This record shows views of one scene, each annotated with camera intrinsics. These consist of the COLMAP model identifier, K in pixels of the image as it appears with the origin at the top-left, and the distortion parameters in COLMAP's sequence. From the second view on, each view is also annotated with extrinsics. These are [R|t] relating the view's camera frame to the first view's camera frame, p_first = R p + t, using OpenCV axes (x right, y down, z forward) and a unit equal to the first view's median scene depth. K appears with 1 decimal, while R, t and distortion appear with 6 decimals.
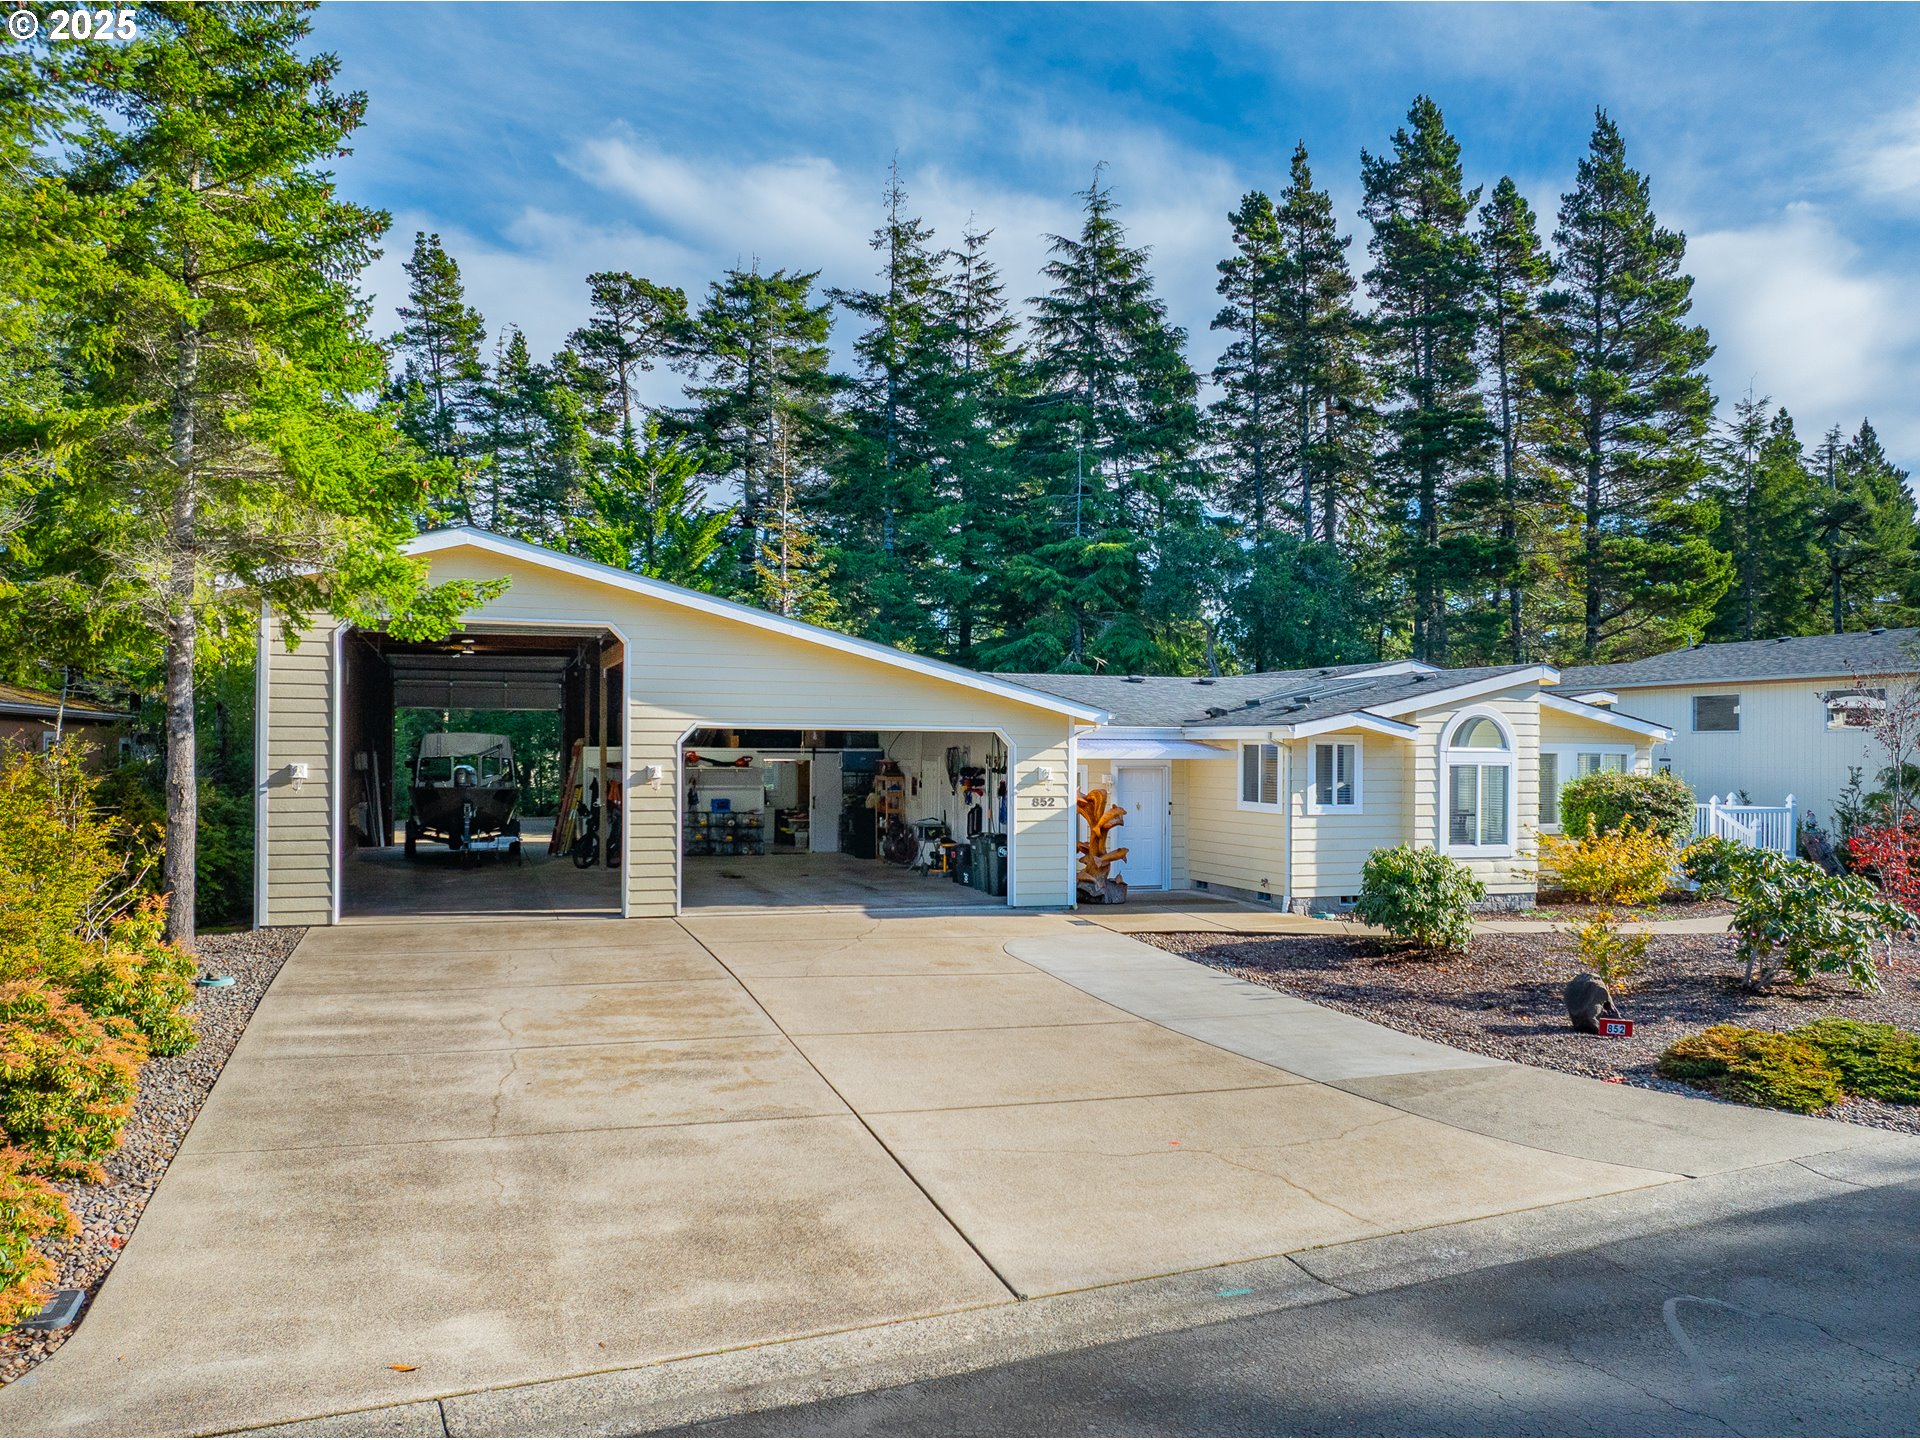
lens RADIAL K [[1664.5, 0, 960.0], [0, 1664.5, 720.0], [0, 0, 1]] dist [0.002927, -0.000031]
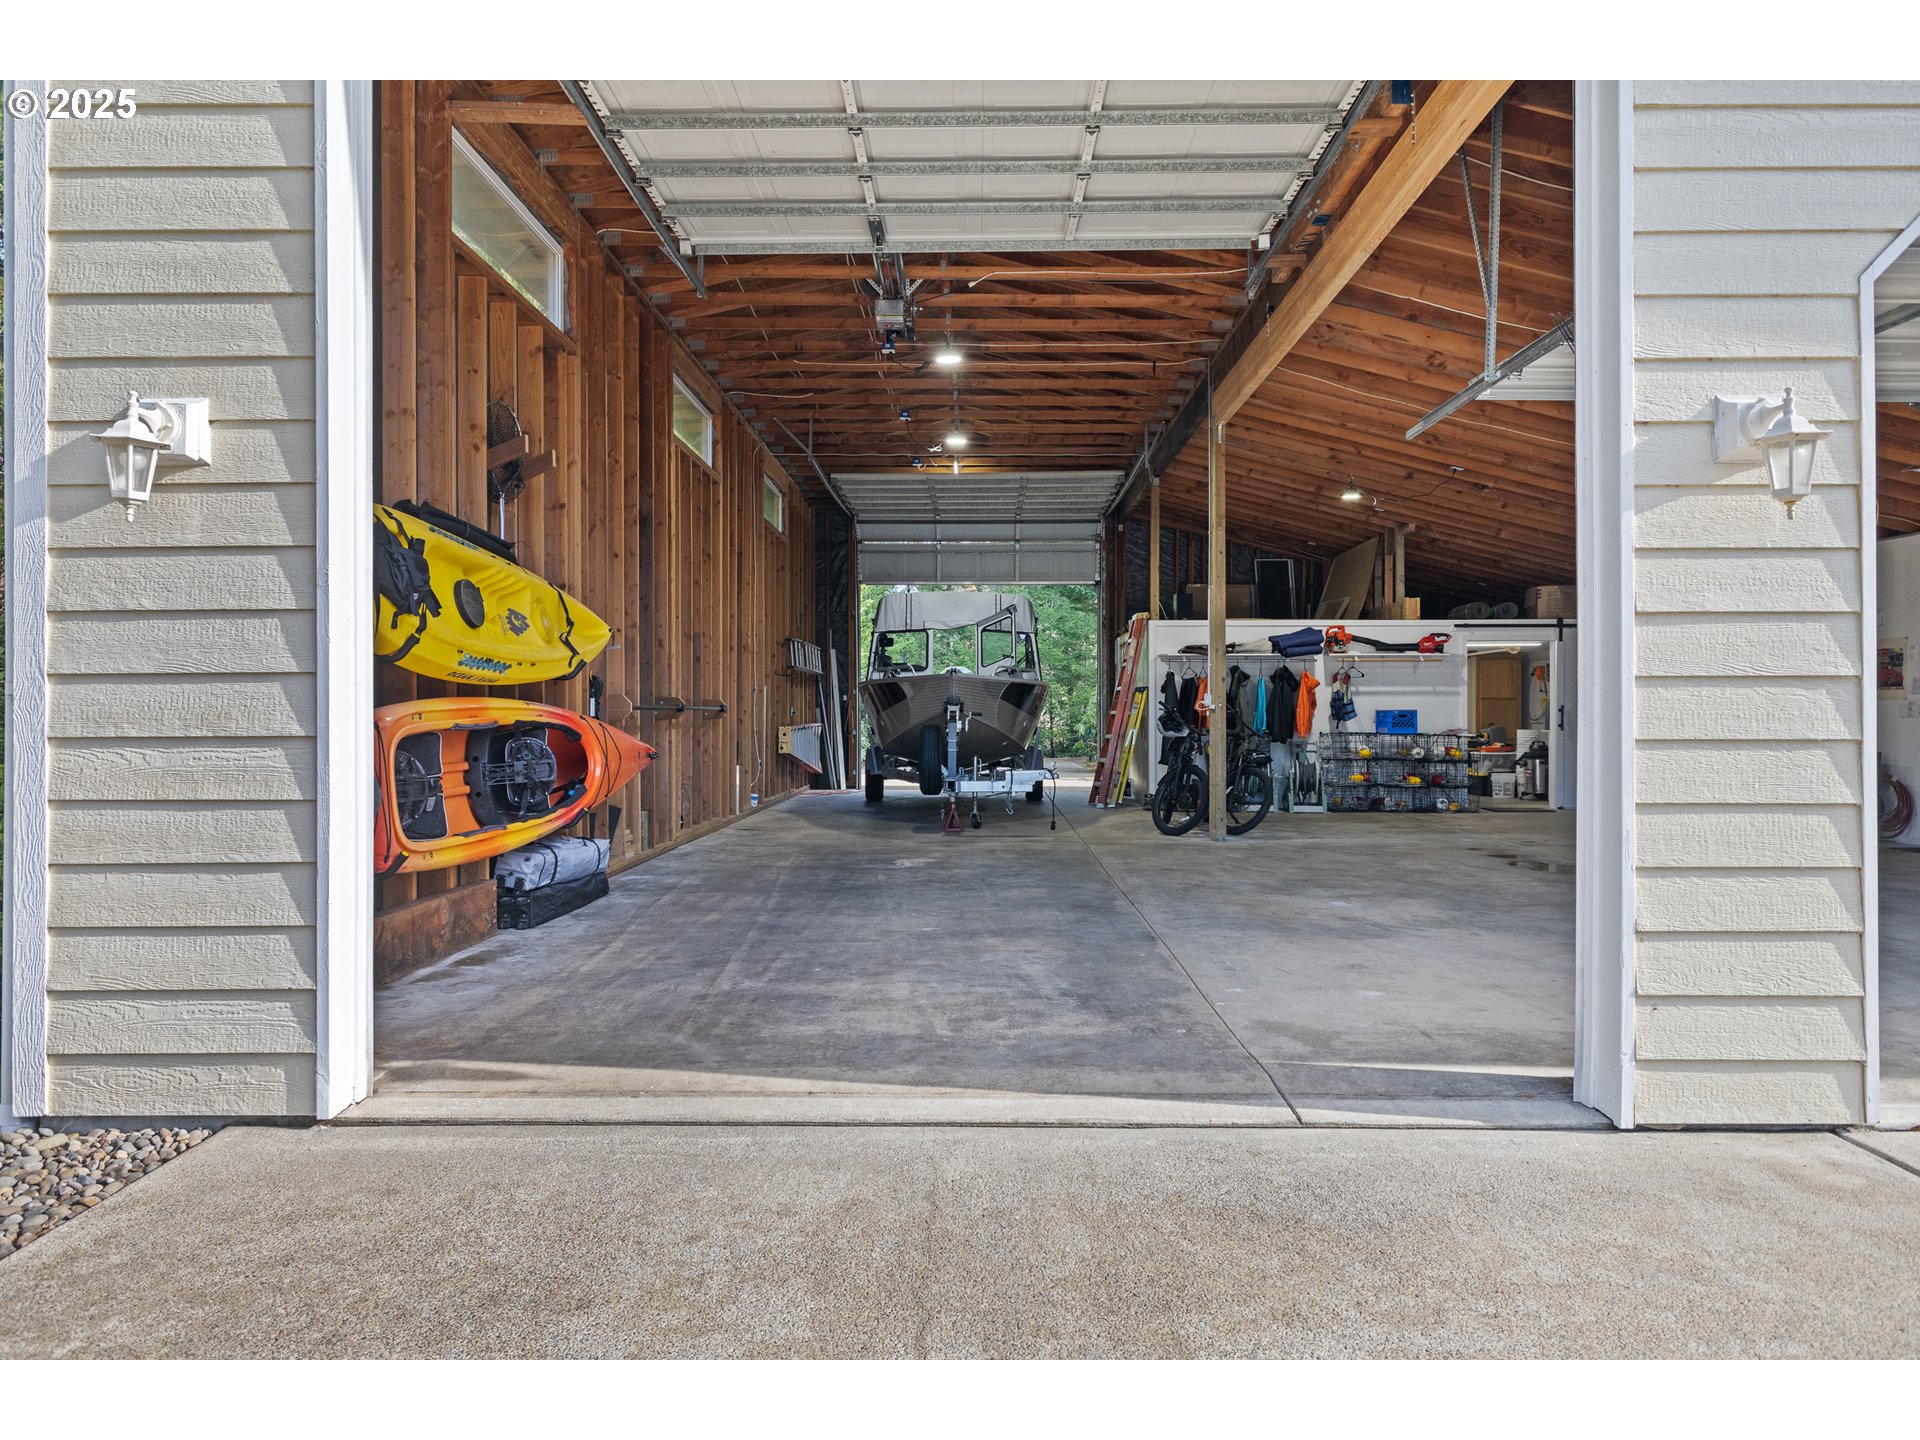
lens RADIAL K [[1401.1, 0, 960.0], [0, 1401.1, 720.0], [0, 0, 1]] dist [0.000702, 0.001296]
pose [[0.955445, -0.002228, -0.295160, -0.154907], [0.008744, 0.999746, 0.020757, 0.042804], [0.295039, -0.022413, 0.955222, 0.548204]]
